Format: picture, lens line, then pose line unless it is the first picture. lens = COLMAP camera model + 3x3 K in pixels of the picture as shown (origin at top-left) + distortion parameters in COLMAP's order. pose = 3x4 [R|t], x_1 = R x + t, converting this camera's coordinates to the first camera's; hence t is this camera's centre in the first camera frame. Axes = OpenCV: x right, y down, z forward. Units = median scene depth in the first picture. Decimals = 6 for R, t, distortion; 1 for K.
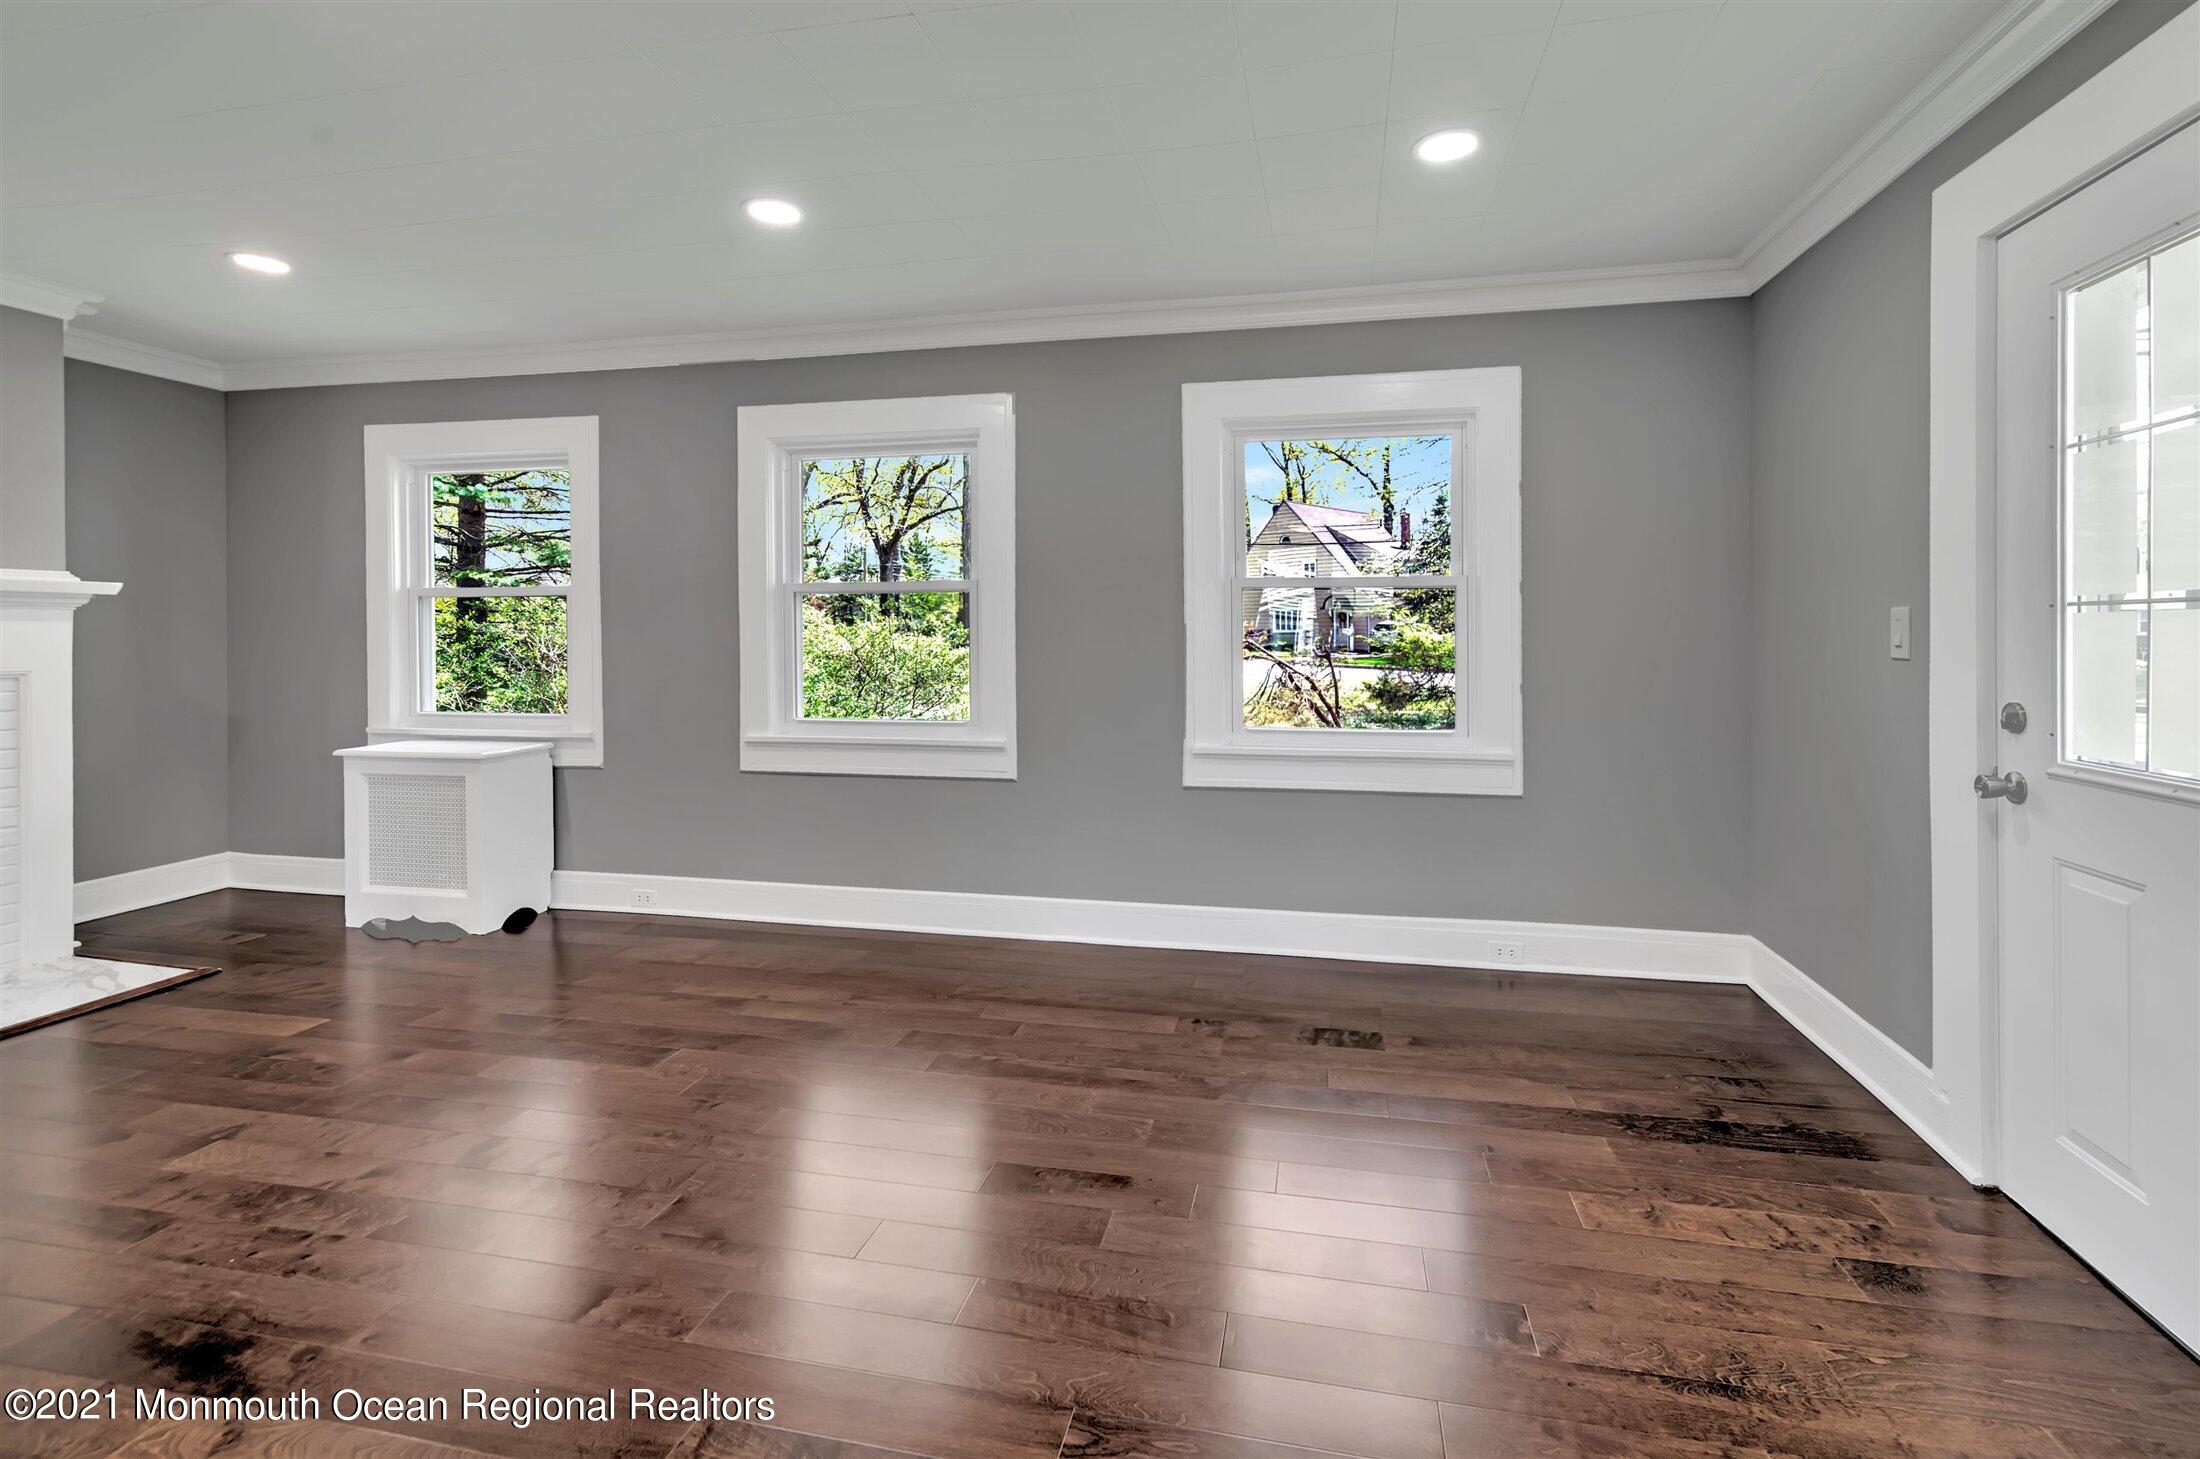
lens RADIAL K [[1027.2, 0, 1132.5], [0, 1027.2, 610.3], [0, 0, 1]] dist [0.001998, 0.000226]
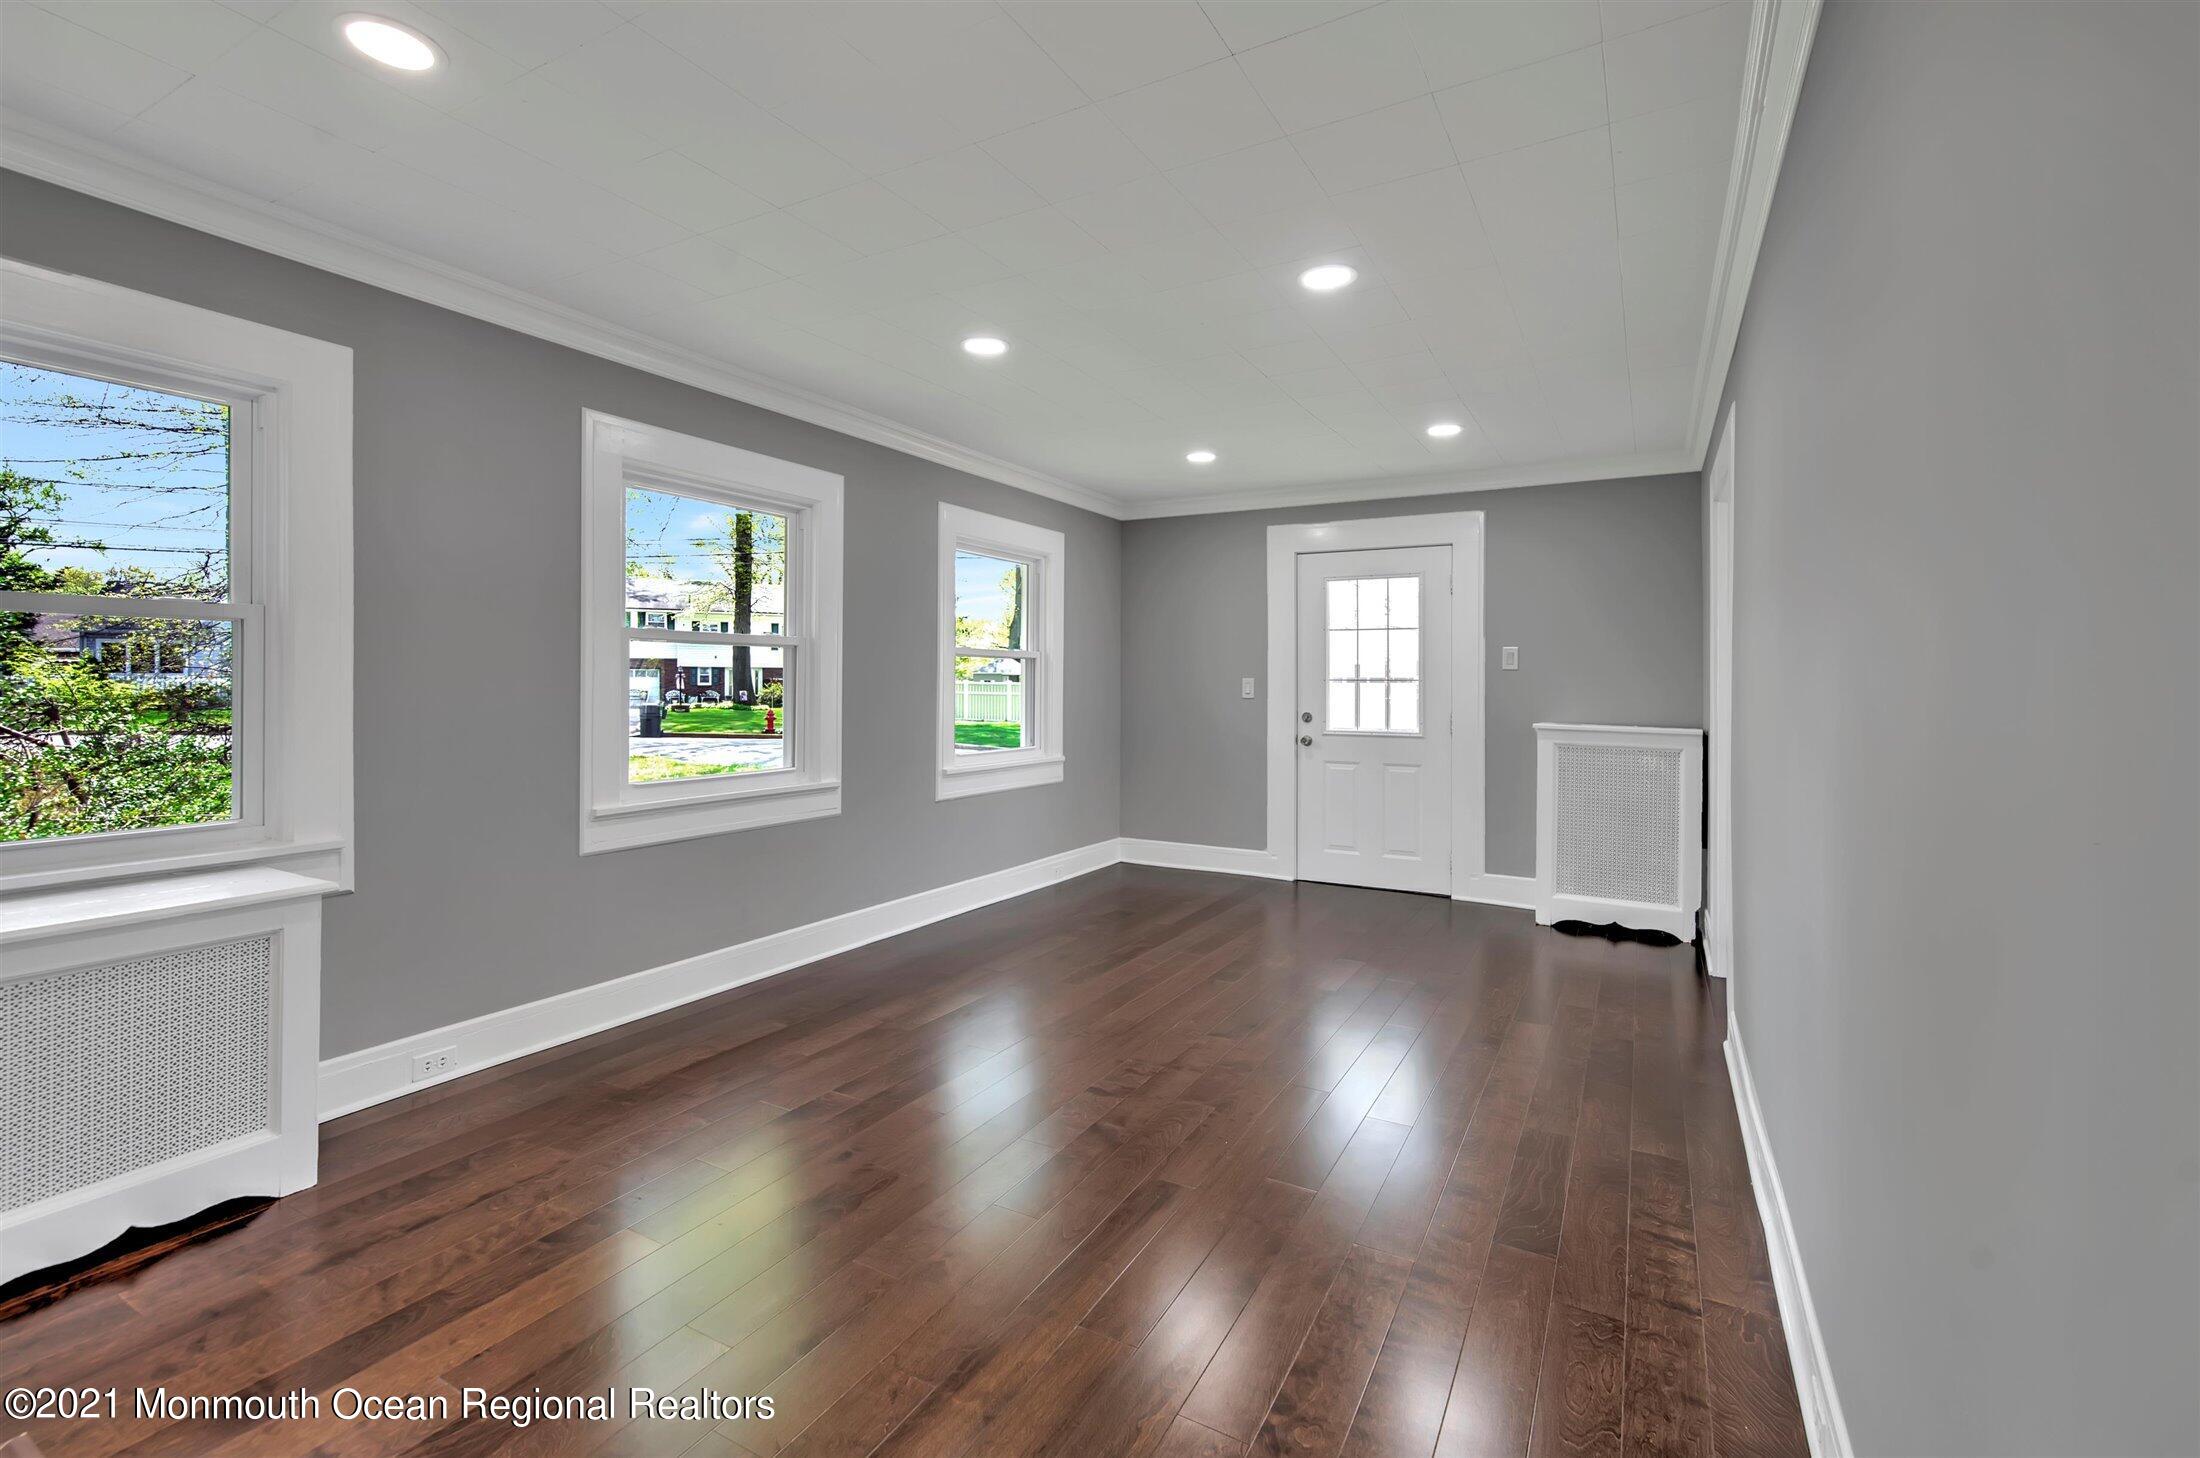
lens RADIAL K [[1016.3, 0, 1124.1], [0, 1016.3, 677.8], [0, 0, 1]] dist [0.006909, 0.000499]
pose [[0.259794, 0.011118, 0.965600, -1.209097], [-0.023196, 0.999717, -0.005270, 0.010765], [-0.965386, -0.021029, 0.259978, 0.429869]]
